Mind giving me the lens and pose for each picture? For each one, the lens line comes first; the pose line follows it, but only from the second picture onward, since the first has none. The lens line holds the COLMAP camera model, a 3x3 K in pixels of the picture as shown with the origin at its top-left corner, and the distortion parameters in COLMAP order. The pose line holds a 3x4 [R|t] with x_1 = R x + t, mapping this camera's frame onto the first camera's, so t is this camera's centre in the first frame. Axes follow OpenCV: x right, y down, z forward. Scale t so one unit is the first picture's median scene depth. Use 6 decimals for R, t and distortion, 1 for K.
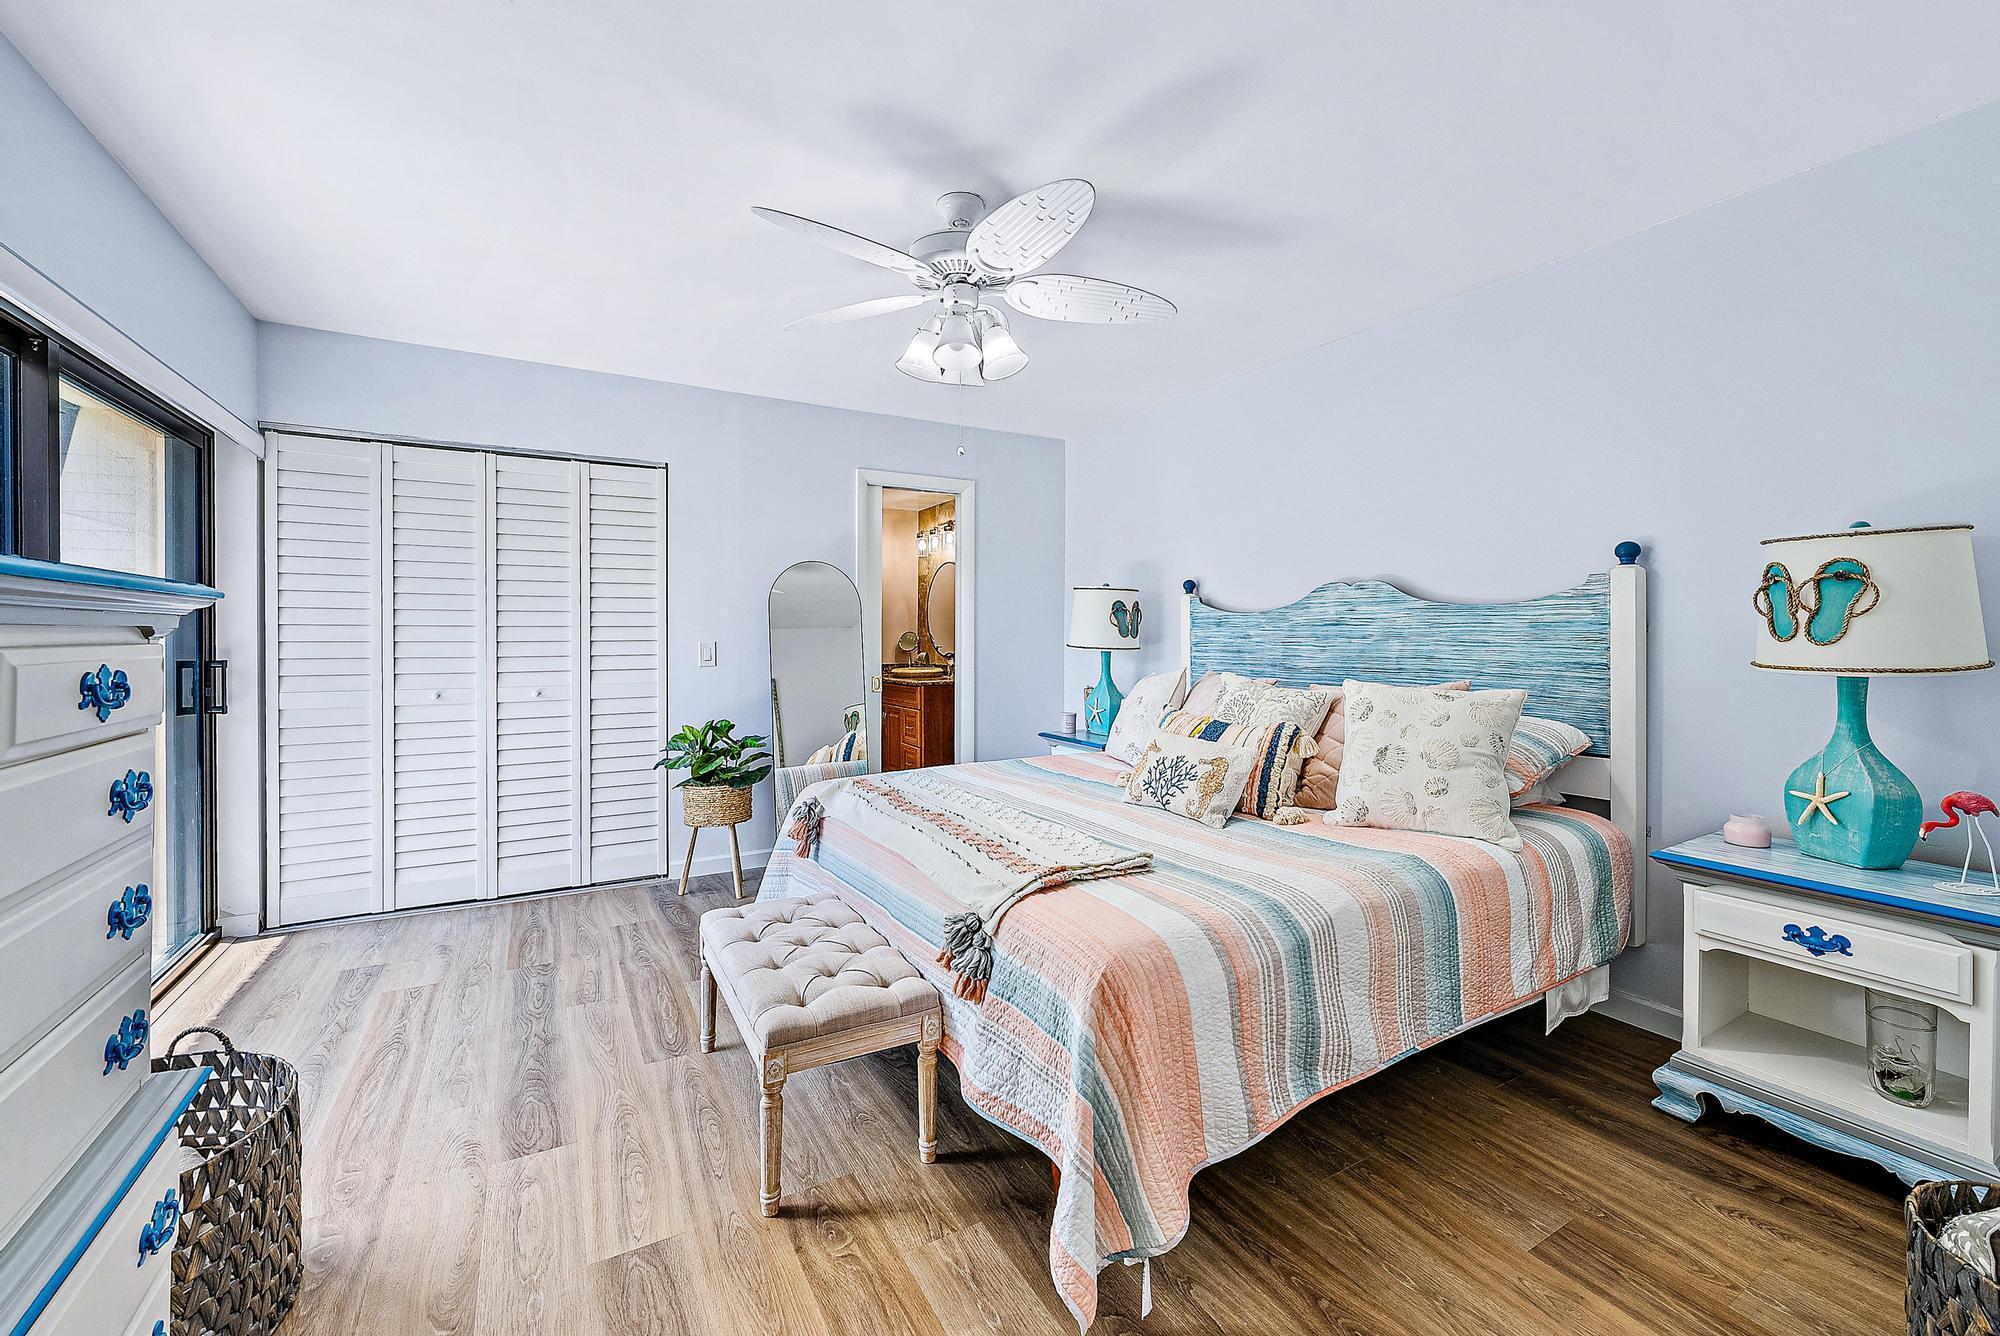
lens RADIAL K [[798.1, 0, 1004.1], [0, 798.1, 643.0], [0, 0, 1]] dist [-0.009033, 0.001873]
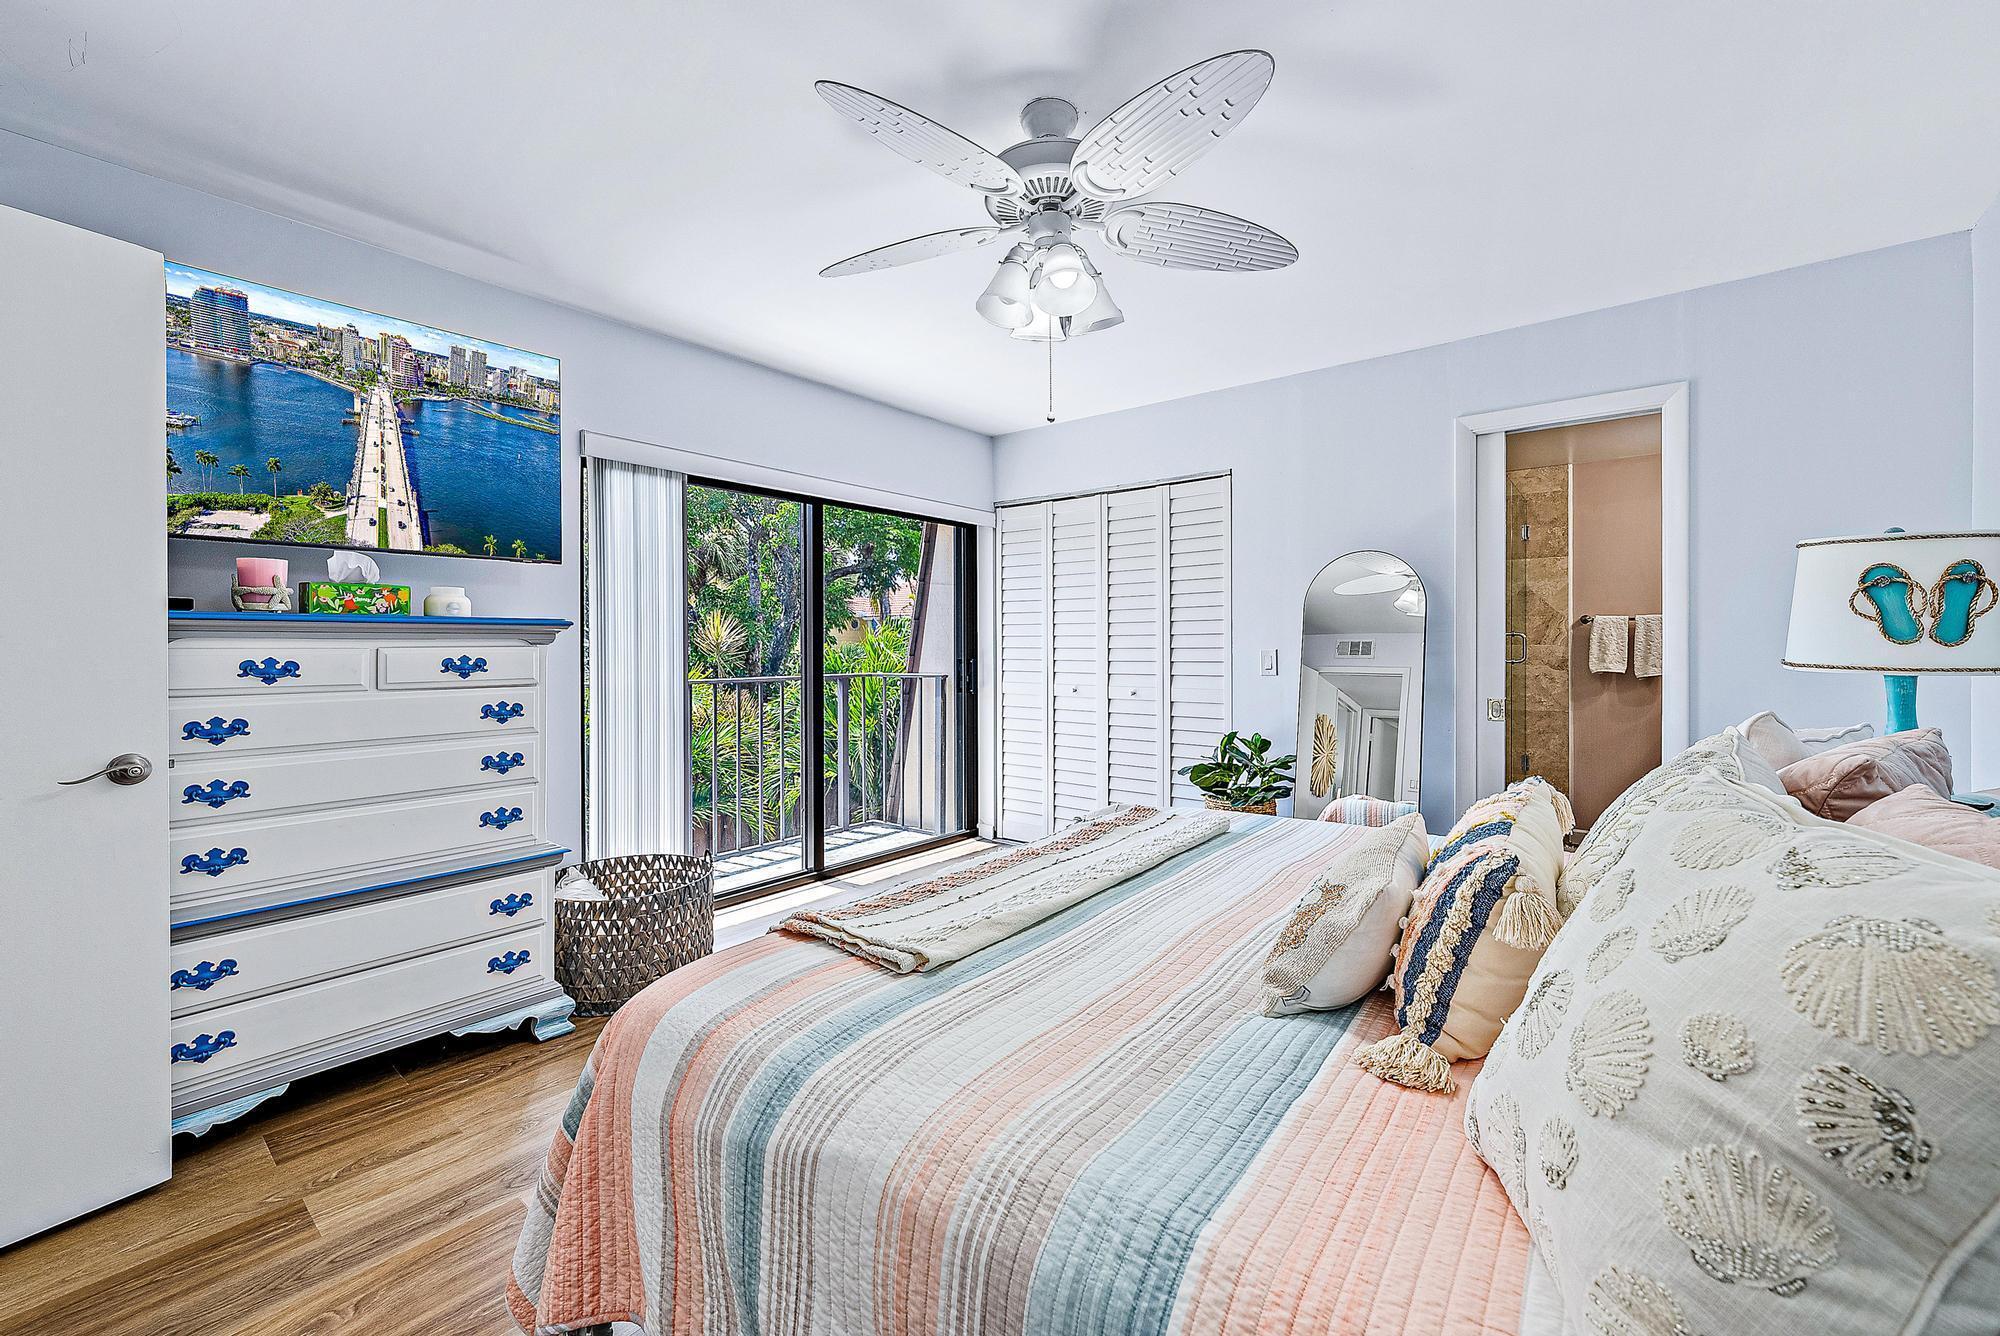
lens RADIAL K [[798.1, 0, 1002.8], [0, 798.1, 651.6], [0, 0, 1]] dist [-0.009033, 0.001873]
pose [[0.351558, 0.008157, -0.936131, 0.406063], [-0.004539, 0.999965, 0.007009, -0.004481], [0.936155, 0.001785, 0.351582, 0.386768]]
